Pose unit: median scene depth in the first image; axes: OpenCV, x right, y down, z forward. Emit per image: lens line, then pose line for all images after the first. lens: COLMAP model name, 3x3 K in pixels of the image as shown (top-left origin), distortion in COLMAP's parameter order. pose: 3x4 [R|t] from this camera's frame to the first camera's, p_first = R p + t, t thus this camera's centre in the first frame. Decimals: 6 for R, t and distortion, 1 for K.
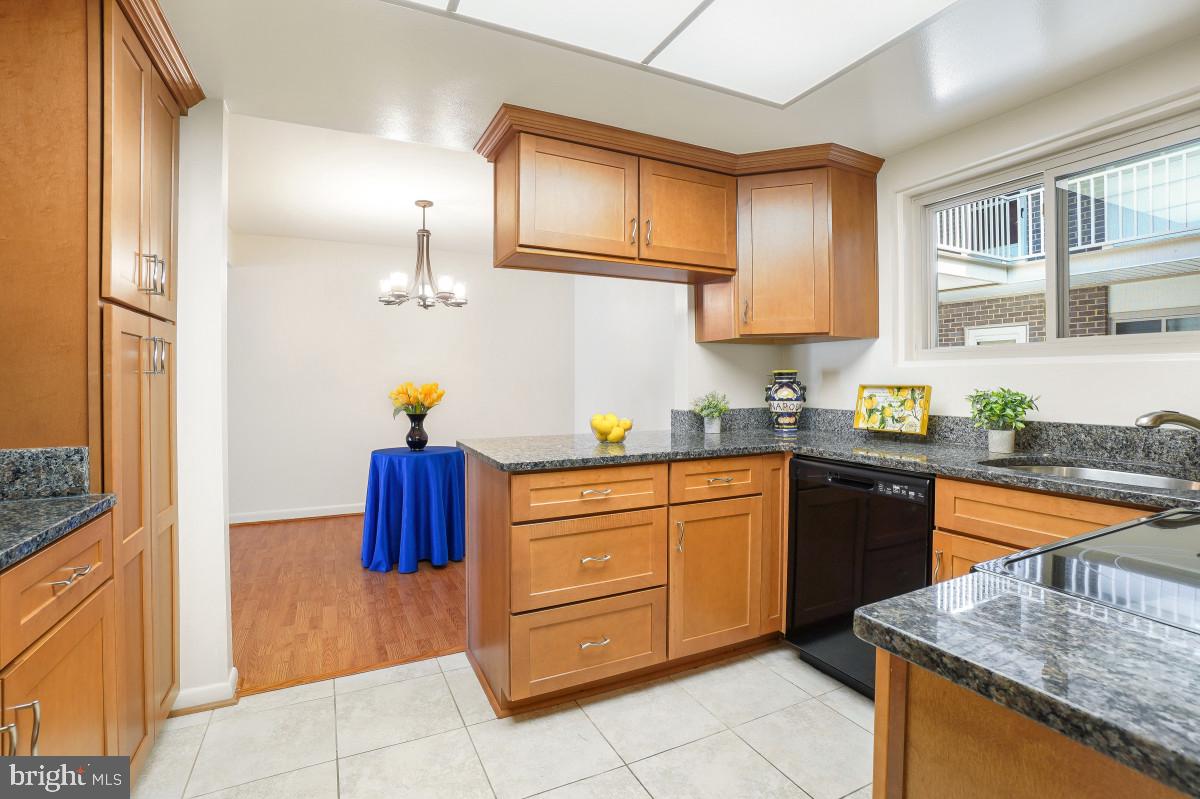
lens RADIAL K [[542.9, 0, 597.3], [0, 542.9, 386.0], [0, 0, 1]] dist [-0.044793, 0.018261]
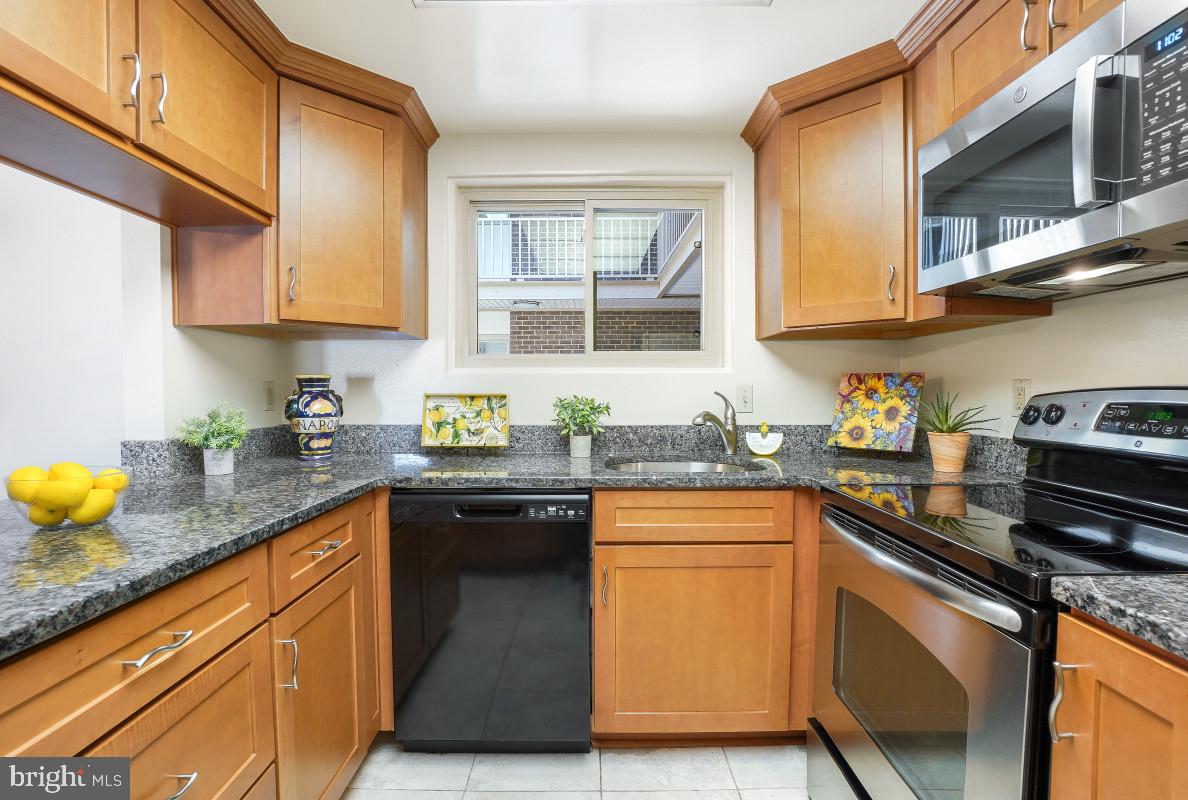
lens RADIAL K [[562.6, 0, 589.1], [0, 562.6, 406.4], [0, 0, 1]] dist [-0.060523, 0.023370]
pose [[0.441598, -0.030075, 0.896709, -0.186040], [0.008888, 0.999536, 0.029147, -0.006044], [-0.897169, -0.004901, 0.441660, 0.397455]]
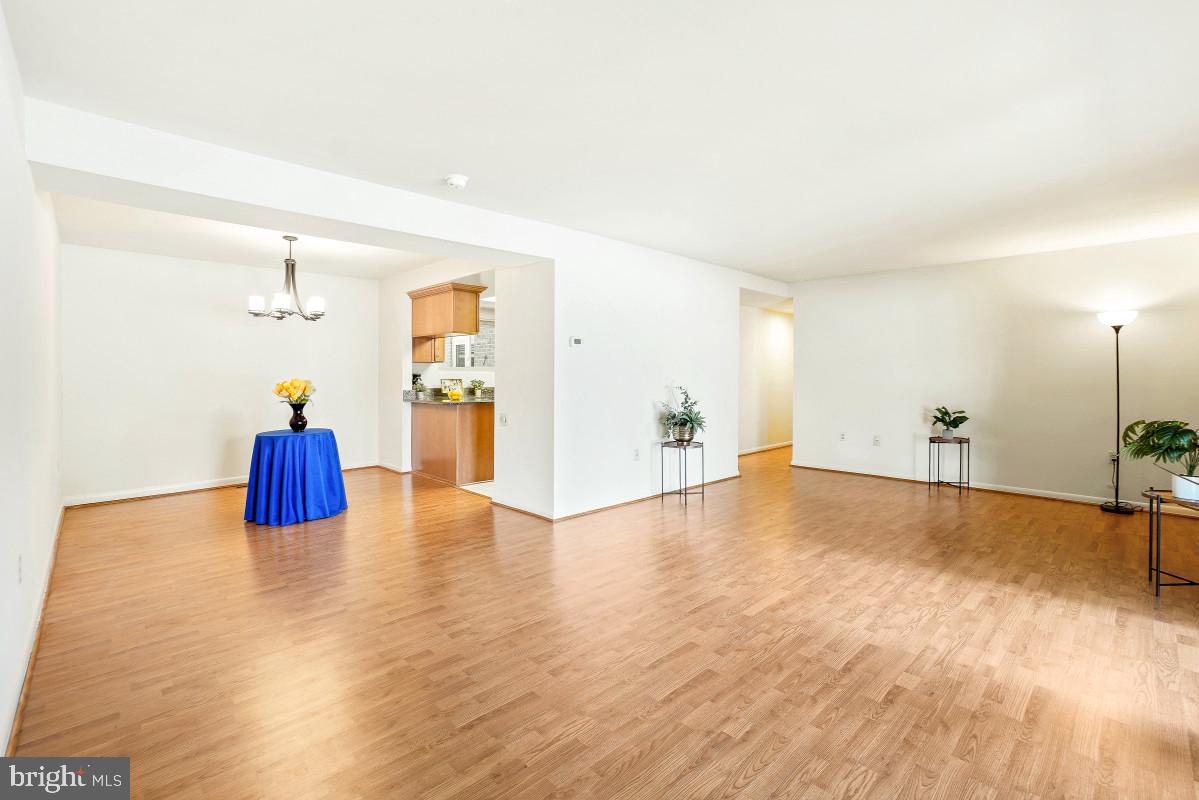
lens RADIAL K [[542.4, 0, 596.8], [0, 542.4, 386.5], [0, 0, 1]] dist [-0.044793, 0.018261]
pose [[-0.303612, -0.013221, 0.952704, -2.806797], [0.010201, 0.999801, 0.017126, -0.002275], [-0.952741, 0.014919, -0.303417, 1.126695]]
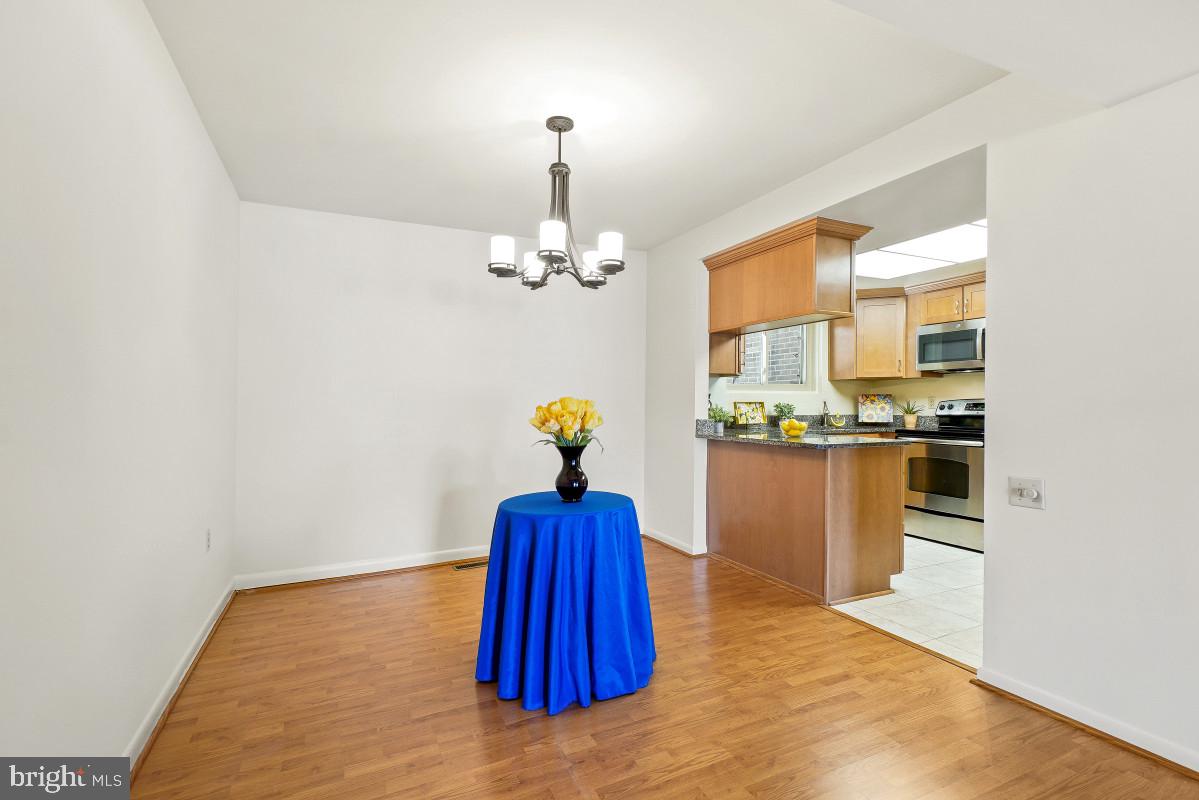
lens RADIAL K [[550.8, 0, 575.2], [0, 550.8, 400.3], [0, 0, 1]] dist [0.001888, 0.000164]
pose [[0.051495, 0.010124, 0.998622, -1.595663], [0.009853, 0.999895, -0.010645, 0.009218], [-0.998625, 0.010388, 0.051389, 1.526485]]
